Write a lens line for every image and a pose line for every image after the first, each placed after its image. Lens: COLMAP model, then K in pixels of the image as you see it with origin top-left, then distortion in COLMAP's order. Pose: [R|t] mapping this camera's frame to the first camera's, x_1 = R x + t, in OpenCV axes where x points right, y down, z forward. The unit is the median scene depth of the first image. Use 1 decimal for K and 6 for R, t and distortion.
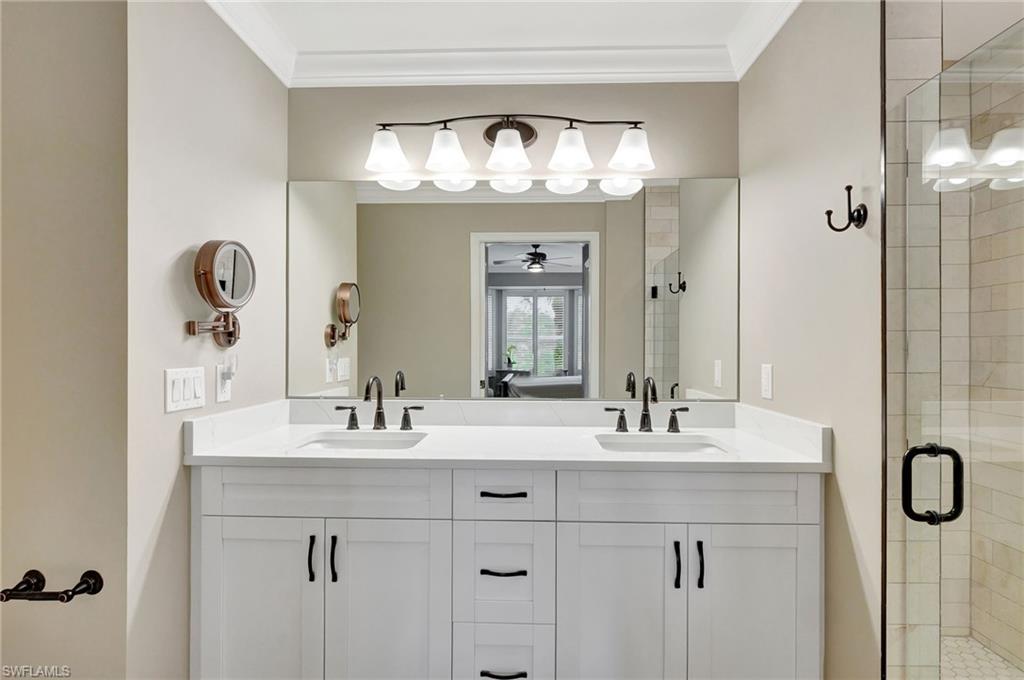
lens RADIAL K [[505.6, 0, 512.0], [0, 505.6, 340.0], [0, 0, 1]] dist [-0.038129, 0.021385]
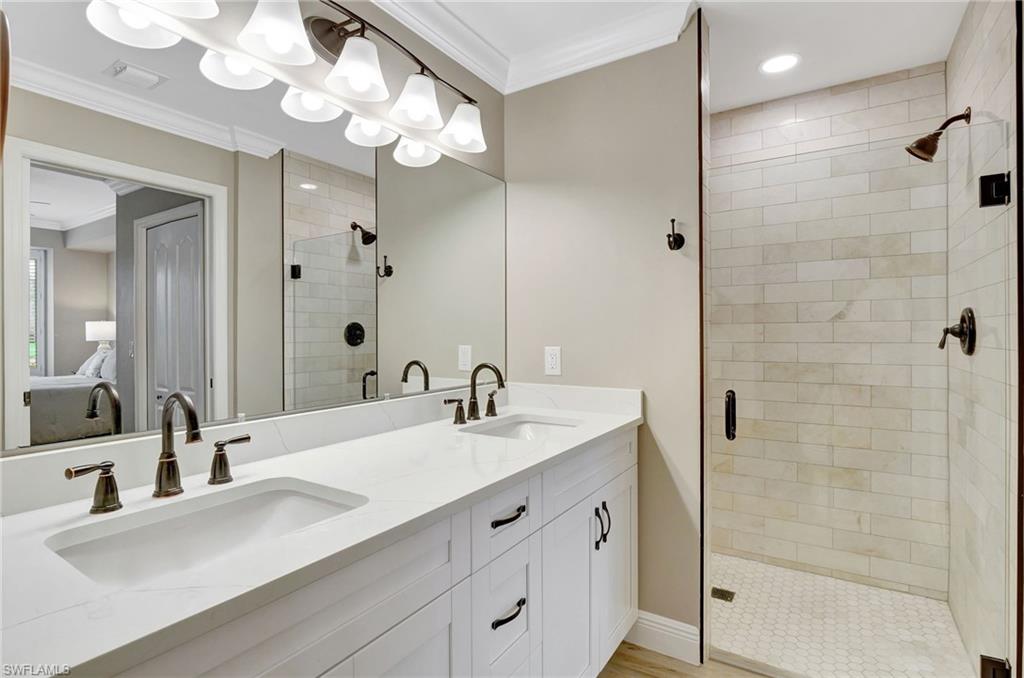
lens RADIAL K [[502.0, 0, 511.2], [0, 502.0, 327.7], [0, 0, 1]] dist [-0.002718, -0.000074]
pose [[0.518577, 0.002985, 0.855026, -0.523092], [-0.004431, 0.999990, -0.000804, 0.003651], [-0.855019, -0.003372, 0.518585, 0.430345]]
